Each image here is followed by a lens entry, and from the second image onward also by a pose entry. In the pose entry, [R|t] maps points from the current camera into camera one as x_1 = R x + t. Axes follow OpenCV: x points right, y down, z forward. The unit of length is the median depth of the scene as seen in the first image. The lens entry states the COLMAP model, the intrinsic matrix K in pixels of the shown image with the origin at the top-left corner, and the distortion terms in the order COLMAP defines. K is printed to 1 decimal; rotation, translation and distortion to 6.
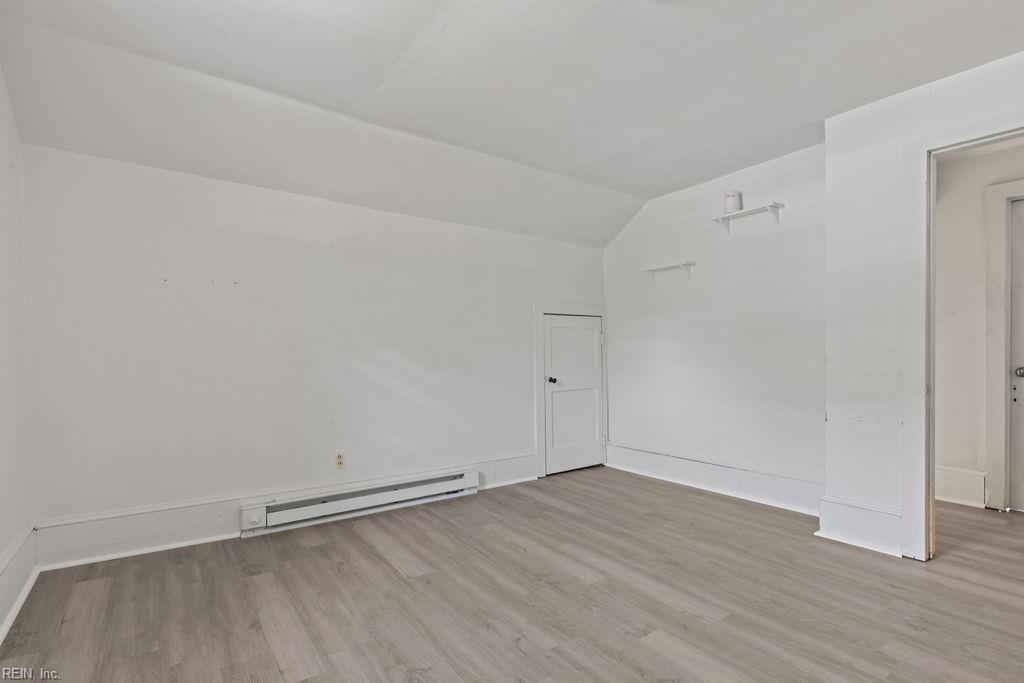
lens RADIAL K [[471.7, 0, 506.4], [0, 471.7, 351.9], [0, 0, 1]] dist [0.006116, -0.000244]
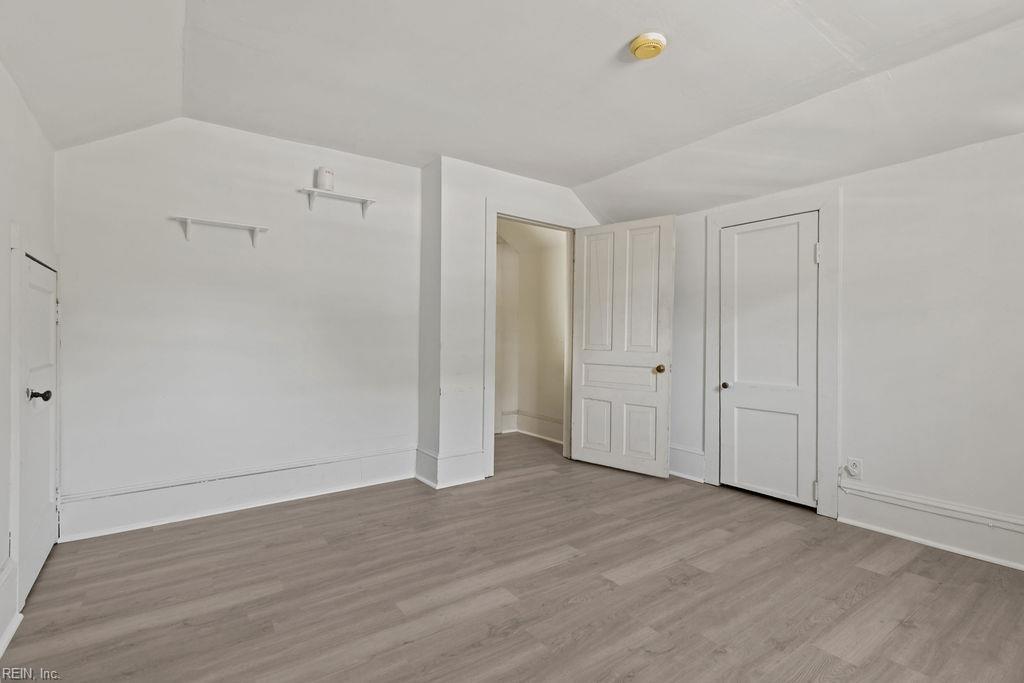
lens RADIAL K [[471.7, 0, 506.3], [0, 471.7, 337.7], [0, 0, 1]] dist [0.006116, -0.000244]
pose [[0.025961, 0.009925, 0.999614, -0.607771], [-0.008552, 0.999916, -0.009706, 0.004127], [-0.999626, -0.008297, 0.026044, 0.841028]]
